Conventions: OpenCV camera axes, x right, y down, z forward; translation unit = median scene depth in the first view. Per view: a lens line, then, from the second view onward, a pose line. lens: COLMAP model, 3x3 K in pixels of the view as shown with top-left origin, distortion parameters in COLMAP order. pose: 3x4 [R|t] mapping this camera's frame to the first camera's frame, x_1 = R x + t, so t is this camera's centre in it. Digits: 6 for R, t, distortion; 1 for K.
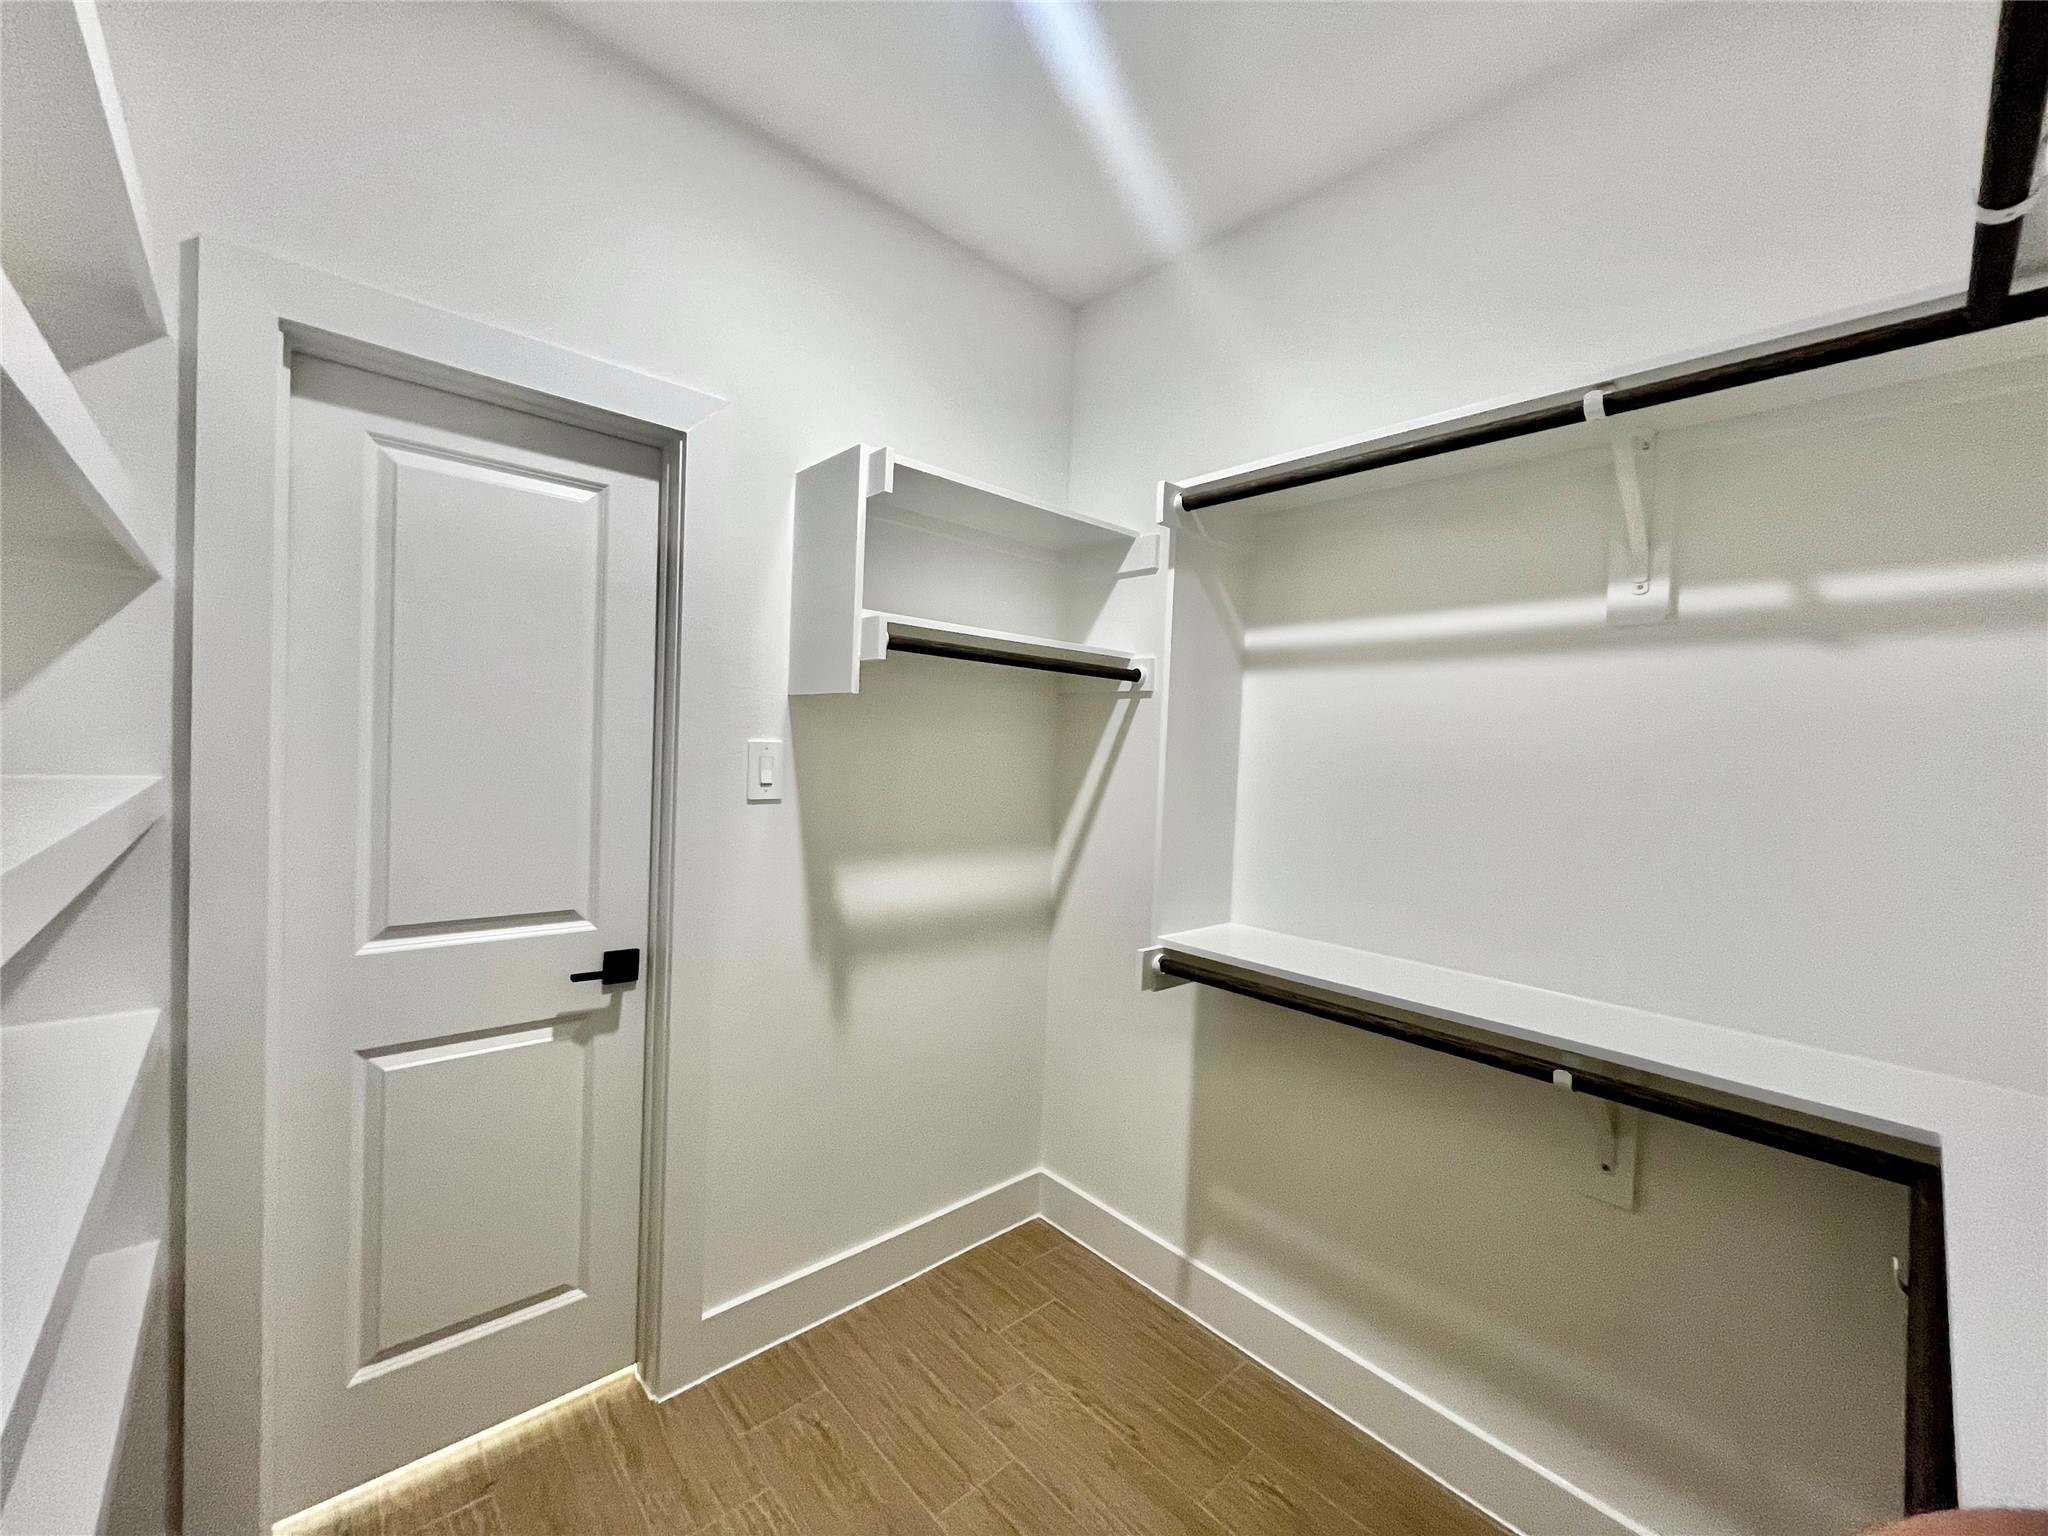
lens RADIAL K [[826.7, 0, 1022.9], [0, 826.7, 774.9], [0, 0, 1]] dist [0.001223, 0.000388]
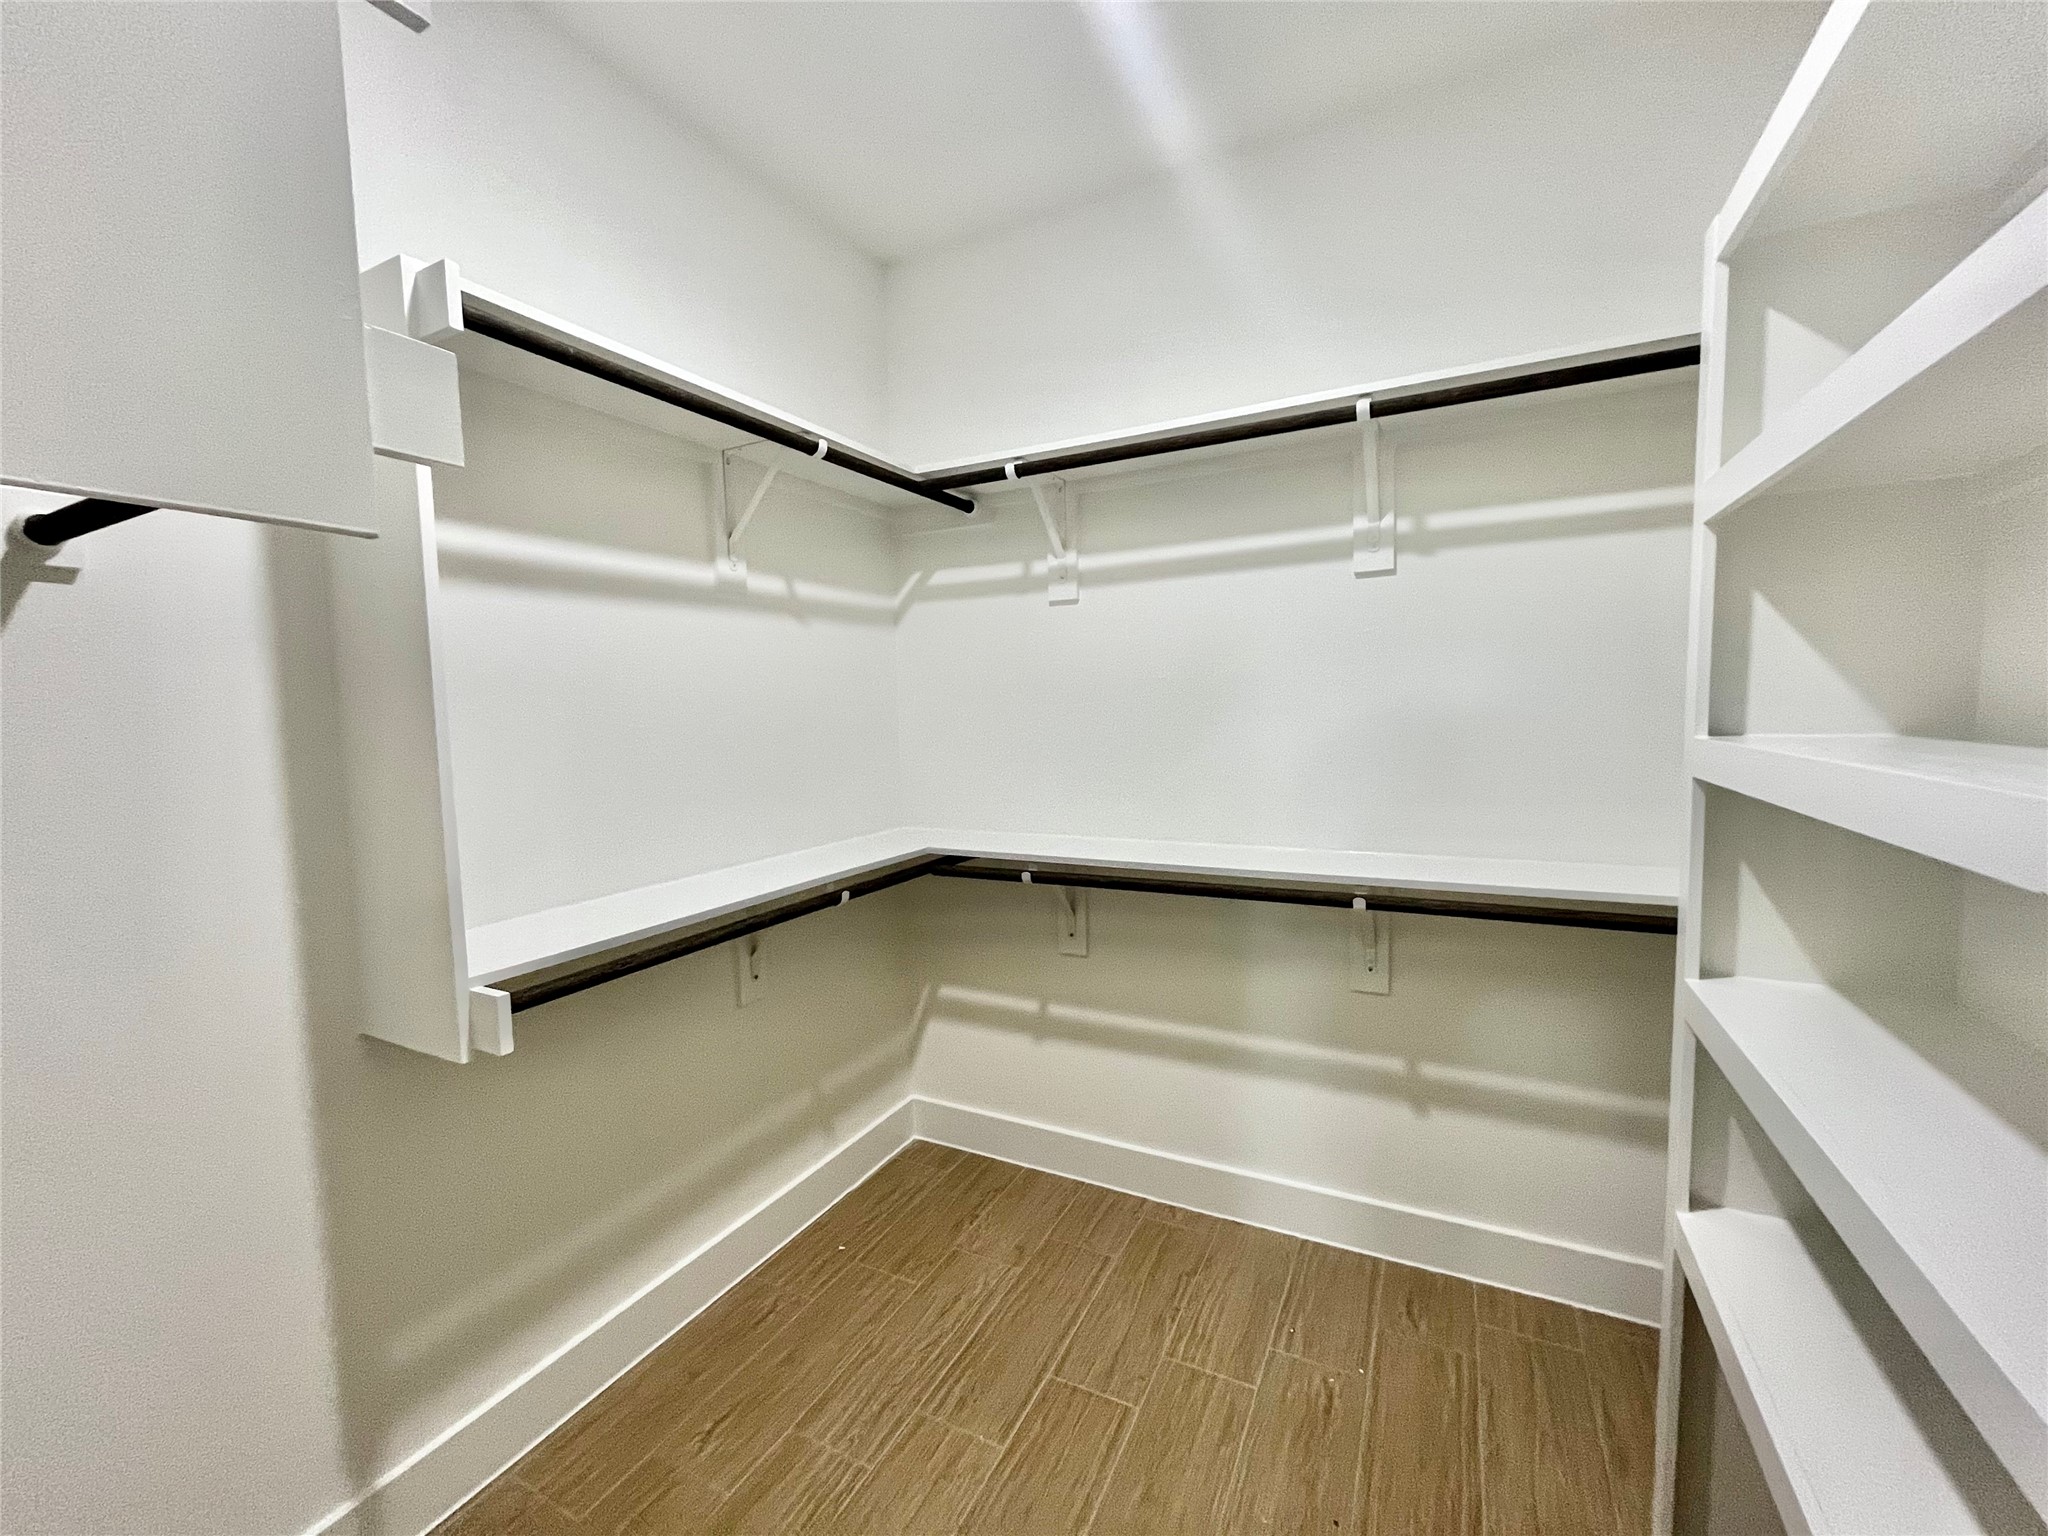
lens RADIAL K [[833.1, 0, 1028.6], [0, 833.1, 788.9], [0, 0, 1]] dist [0.001428, 0.000154]
pose [[-0.341795, -0.120000, 0.932082, -0.692826], [0.050122, 0.988075, 0.145588, -0.030705], [-0.938437, 0.096479, -0.331705, 0.921061]]
